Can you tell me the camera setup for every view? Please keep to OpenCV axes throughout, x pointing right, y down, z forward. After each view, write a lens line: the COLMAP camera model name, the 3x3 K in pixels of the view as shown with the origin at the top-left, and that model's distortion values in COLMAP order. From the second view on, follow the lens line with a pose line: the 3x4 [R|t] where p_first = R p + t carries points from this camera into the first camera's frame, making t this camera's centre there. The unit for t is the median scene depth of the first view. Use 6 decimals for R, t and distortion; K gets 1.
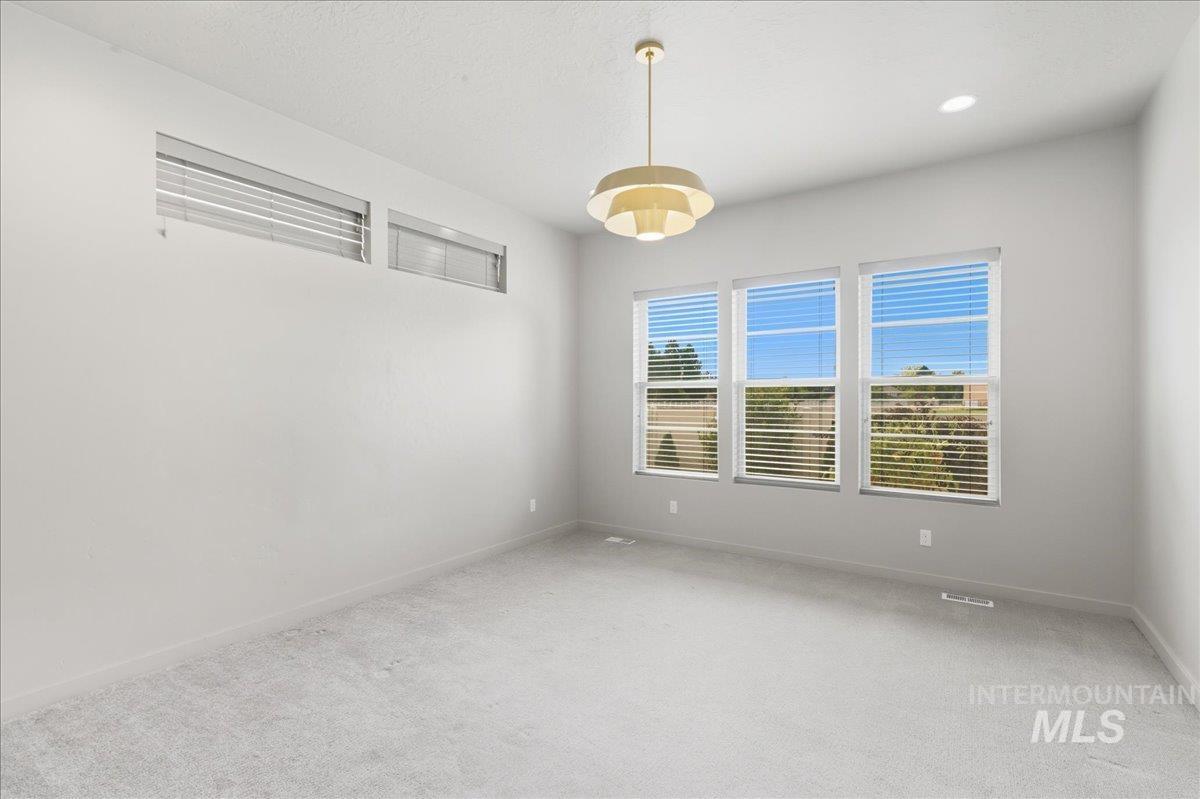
lens RADIAL K [[550.9, 0, 600.0], [0, 550.9, 399.5], [0, 0, 1]] dist [0.002307, 0.000196]
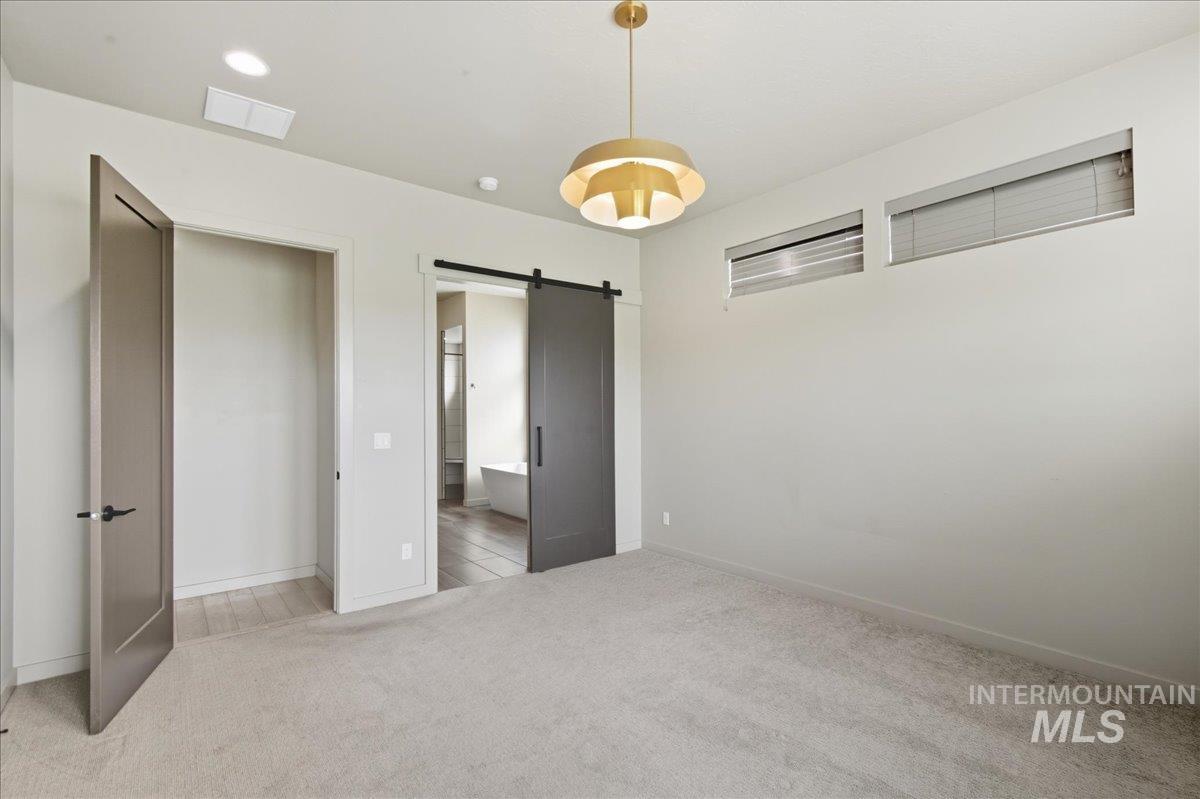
lens RADIAL K [[547.2, 0, 601.8], [0, 547.2, 407.6], [0, 0, 1]] dist [0.001399, -0.000272]
pose [[-0.316450, -0.004202, -0.948600, 0.677452], [0.002192, 0.999984, -0.005161, 0.000287], [0.948607, -0.003712, -0.316436, 0.897749]]
